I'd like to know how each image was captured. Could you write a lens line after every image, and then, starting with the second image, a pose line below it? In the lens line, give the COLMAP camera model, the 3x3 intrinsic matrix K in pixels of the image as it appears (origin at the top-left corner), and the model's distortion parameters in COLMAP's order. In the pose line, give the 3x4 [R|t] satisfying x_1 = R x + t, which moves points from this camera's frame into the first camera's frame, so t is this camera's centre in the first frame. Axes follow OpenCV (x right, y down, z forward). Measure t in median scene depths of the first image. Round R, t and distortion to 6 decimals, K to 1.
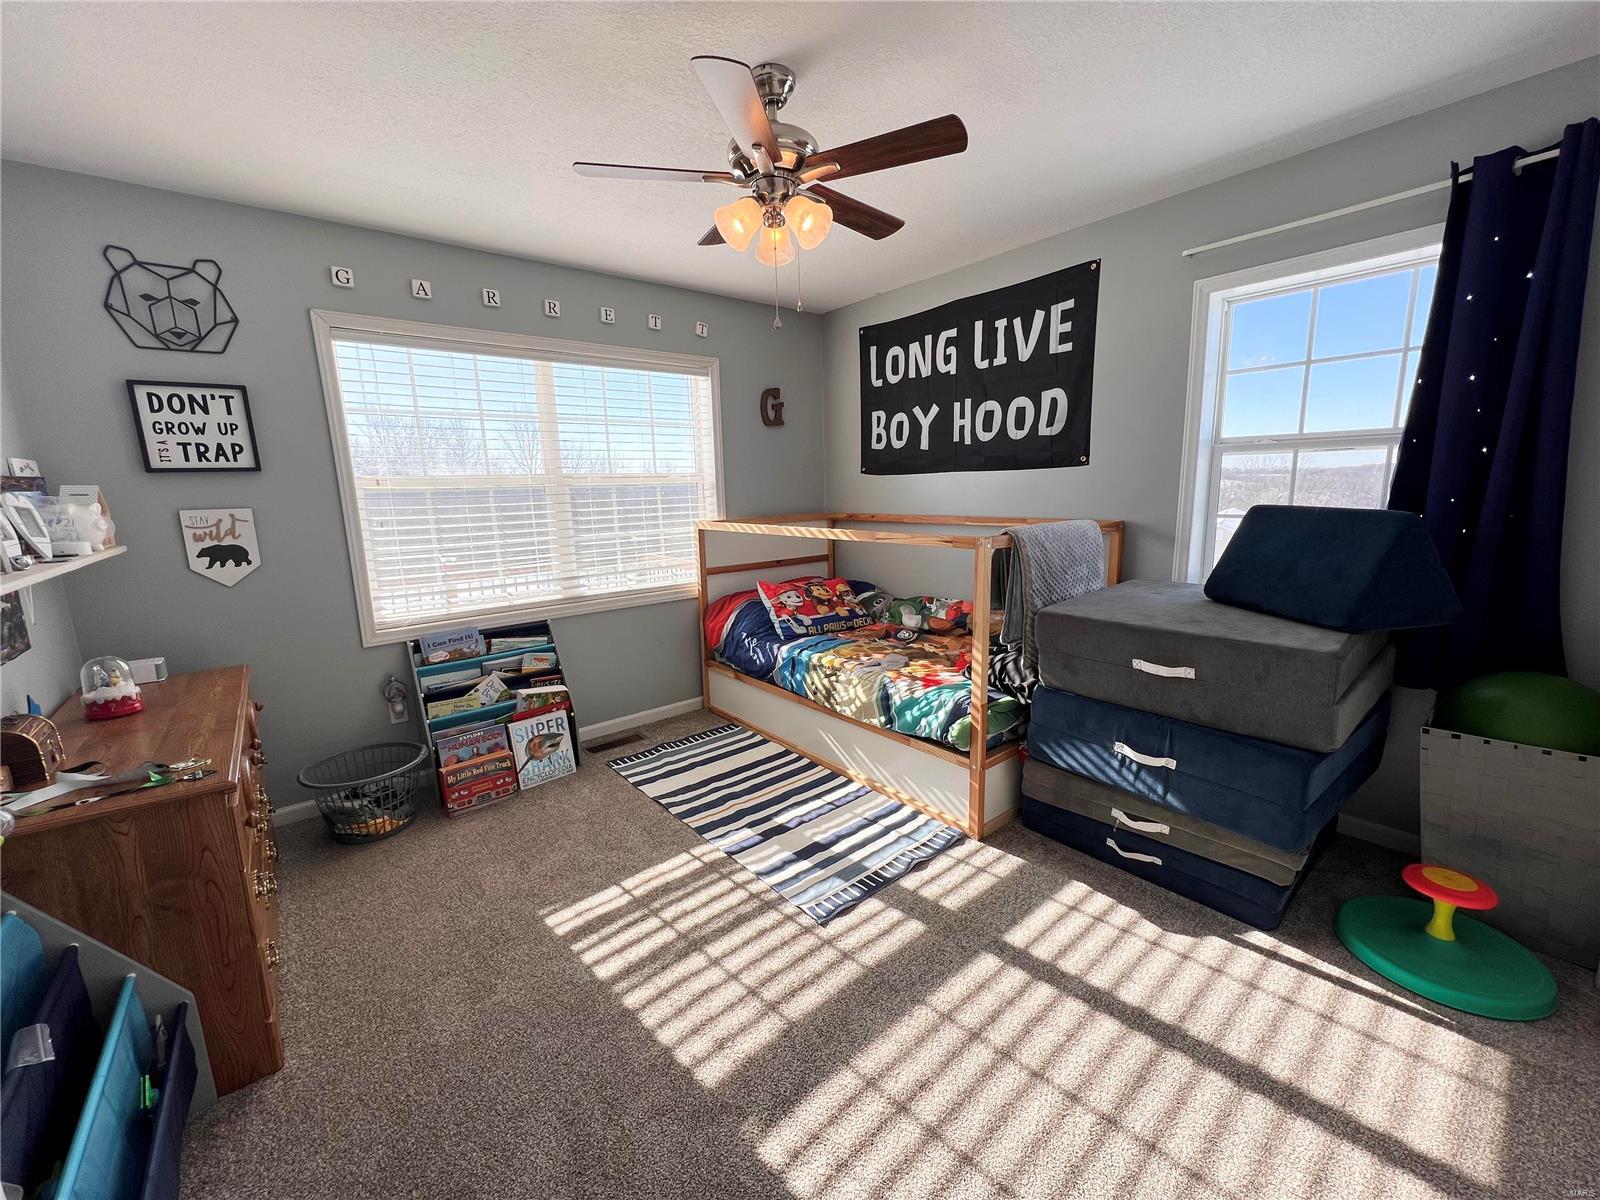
lens RADIAL K [[642.2, 0, 805.9], [0, 642.2, 601.5], [0, 0, 1]] dist [-0.001931, 0.000070]
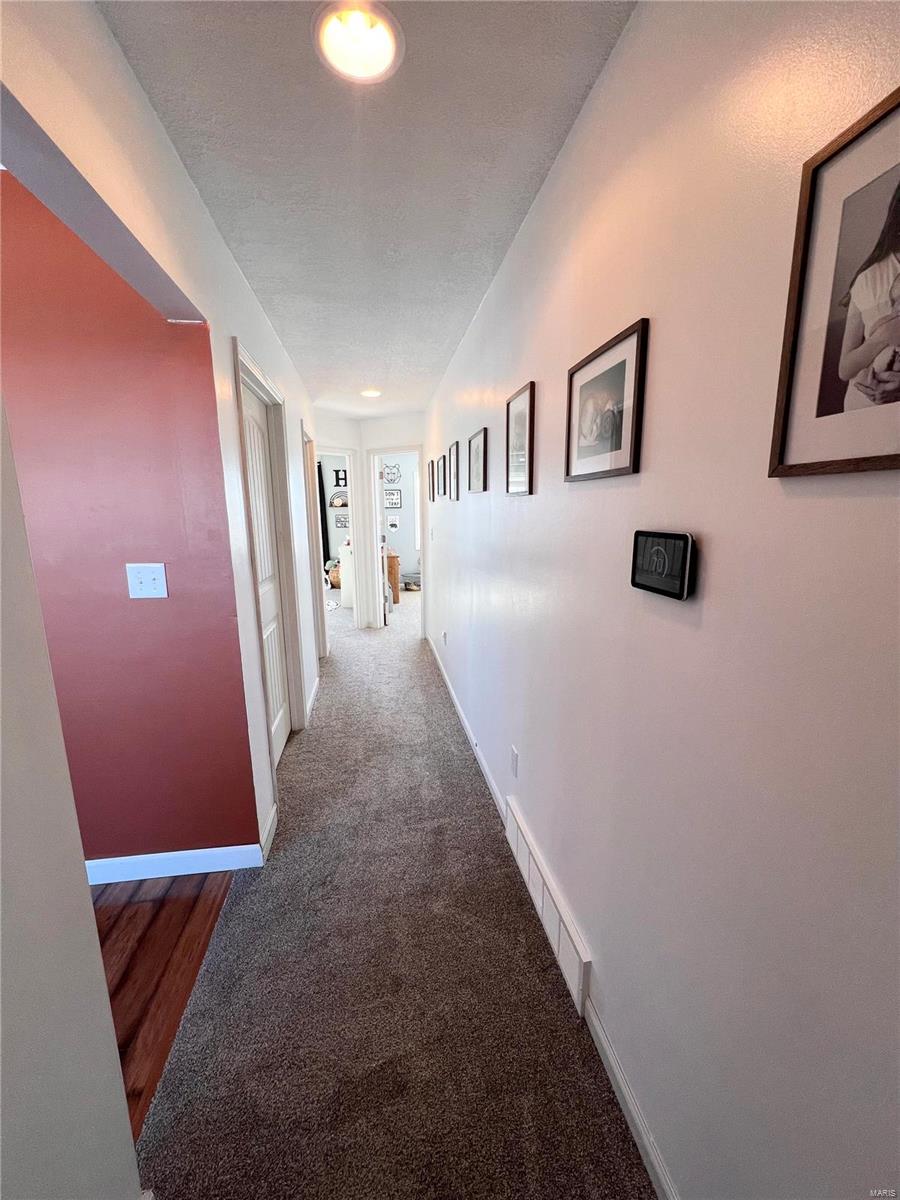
lens RADIAL K [[479.5, 0, 450.0], [0, 479.5, 600.0], [0, 0, 1]] dist [0.000522, -0.000261]
pose [[0.858562, 0.118585, -0.498807, 1.295234], [-0.110665, 0.992813, 0.045549, 0.267592], [0.500624, 0.016094, 0.865515, -1.865542]]
